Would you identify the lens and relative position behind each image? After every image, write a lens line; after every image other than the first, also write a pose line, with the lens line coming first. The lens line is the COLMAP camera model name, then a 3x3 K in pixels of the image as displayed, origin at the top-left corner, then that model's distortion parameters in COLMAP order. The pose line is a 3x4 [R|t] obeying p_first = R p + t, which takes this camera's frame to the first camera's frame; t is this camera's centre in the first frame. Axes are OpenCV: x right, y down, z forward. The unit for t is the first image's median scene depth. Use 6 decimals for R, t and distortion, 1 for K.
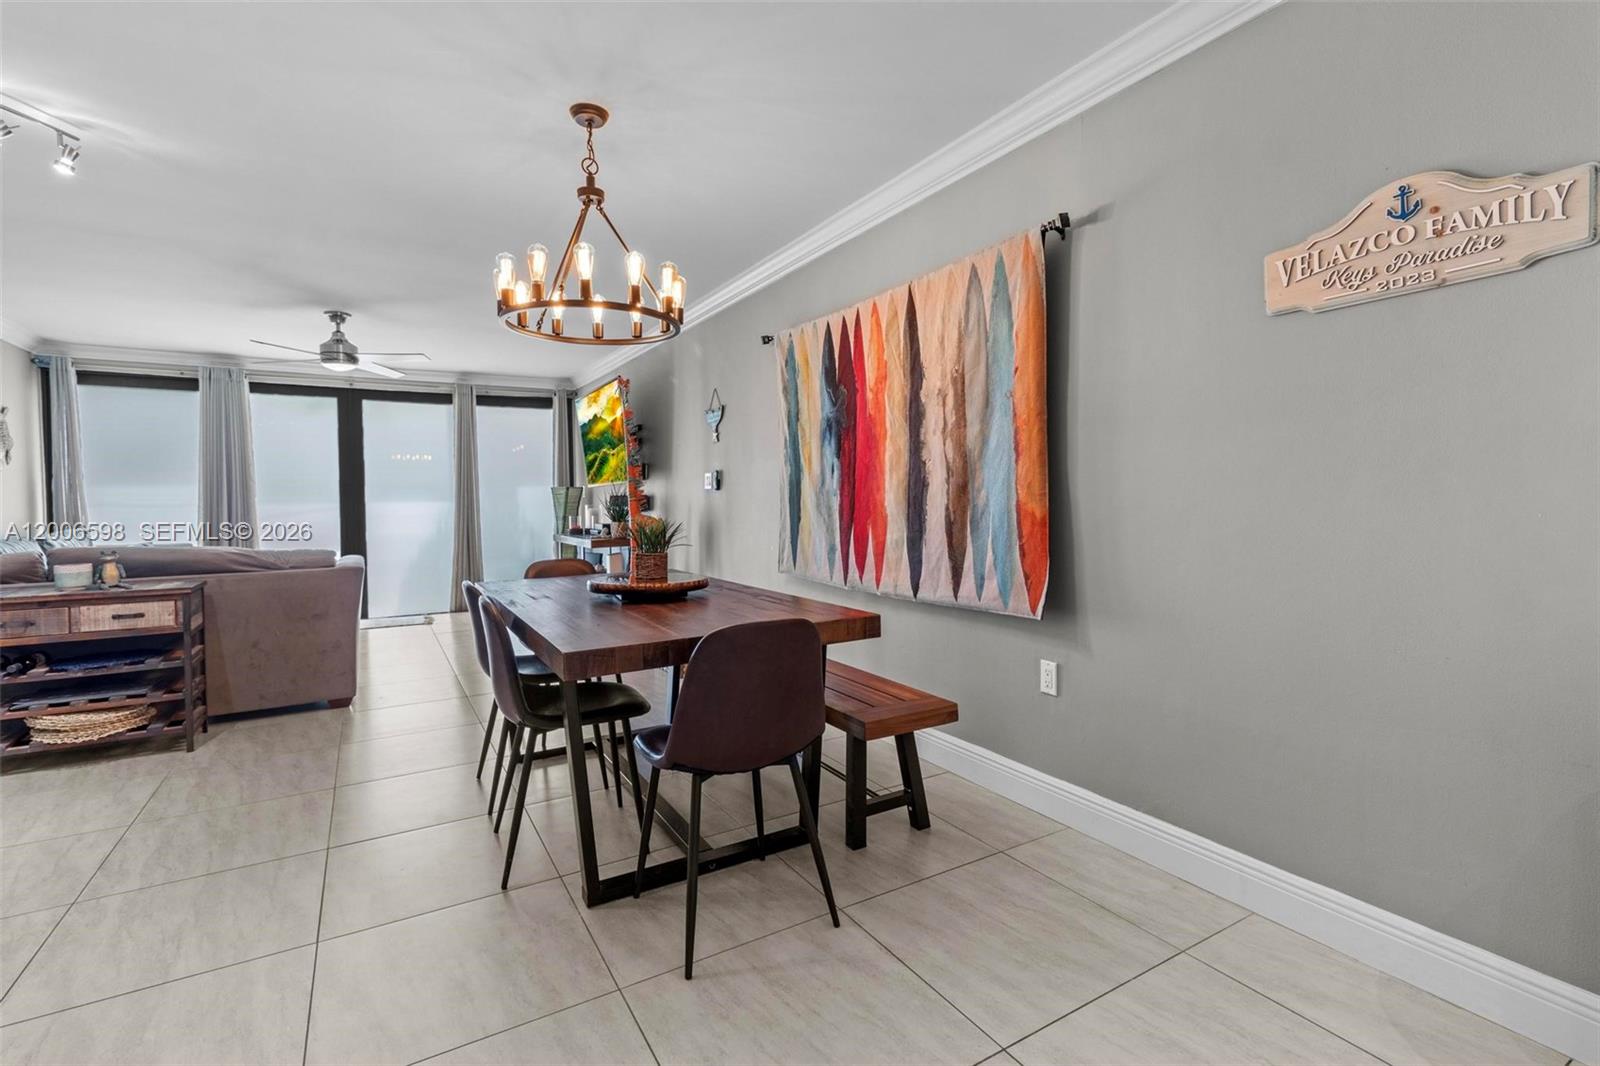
lens RADIAL K [[751.2, 0, 812.1], [0, 751.2, 517.8], [0, 0, 1]] dist [0.000499, 0.003286]
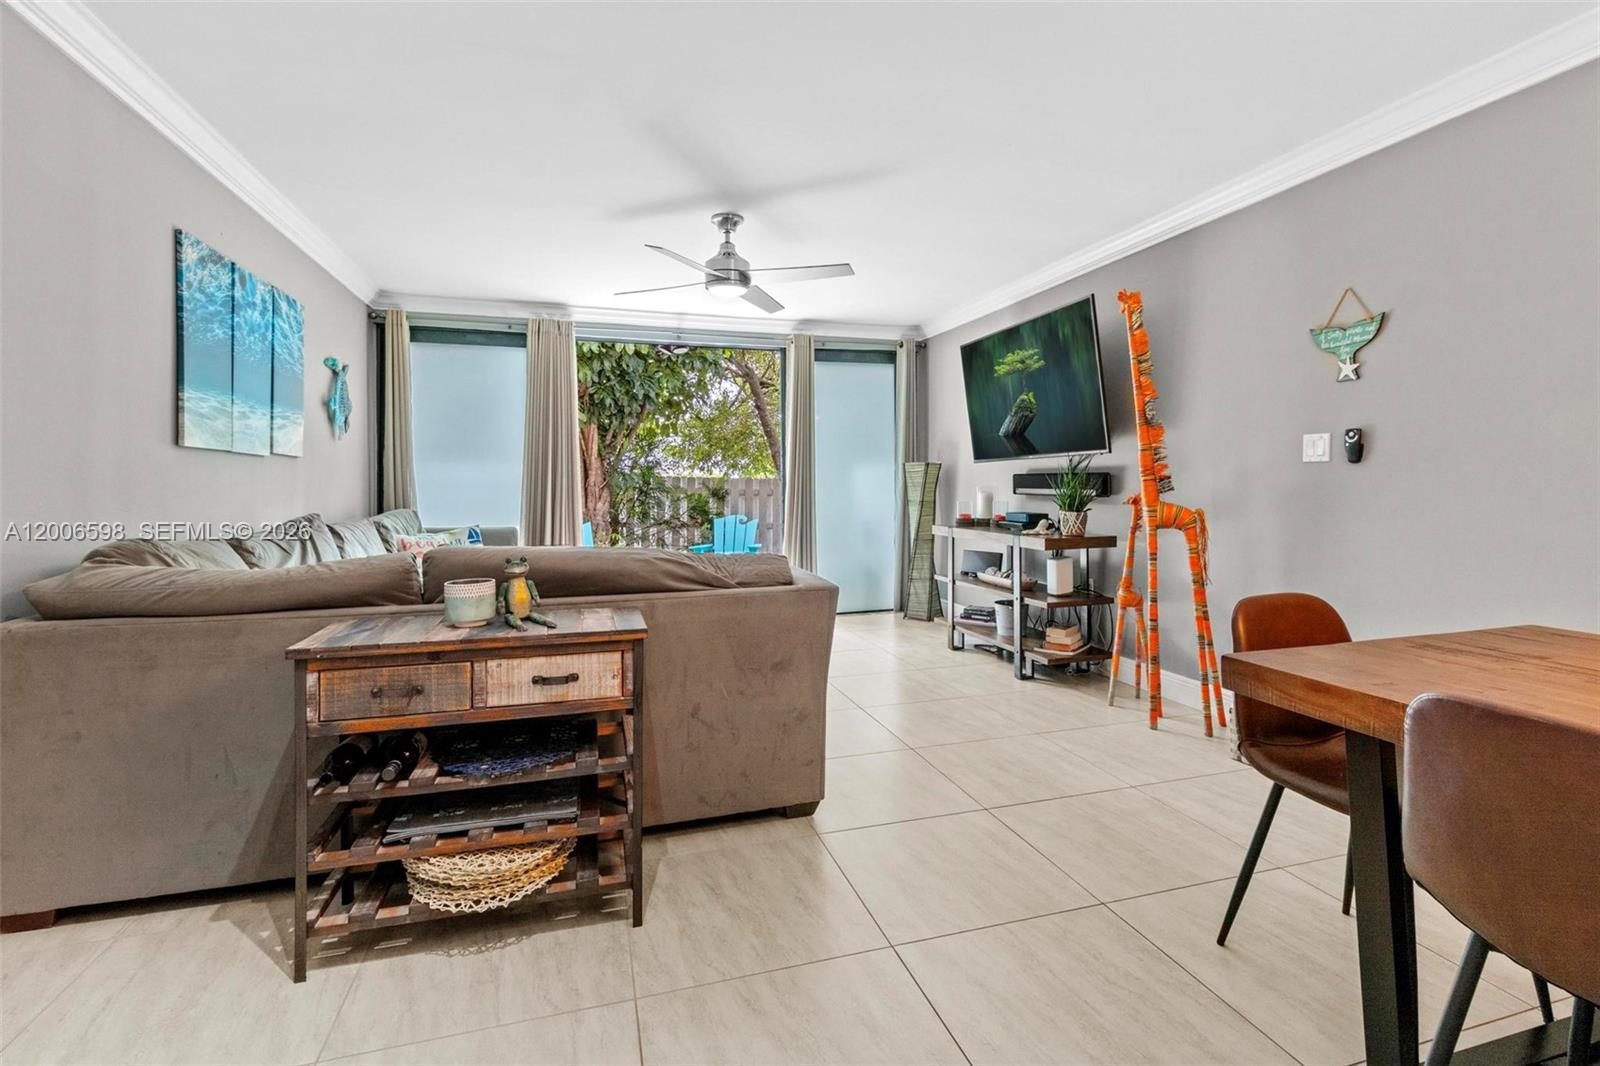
lens RADIAL K [[751.2, 0, 805.5], [0, 751.2, 488.0], [0, 0, 1]] dist [0.000499, 0.003286]
pose [[0.970319, 0.011220, -0.241568, -0.573463], [-0.014899, 0.999799, -0.013406, -0.005786], [0.241369, 0.016608, 0.970291, 0.485017]]
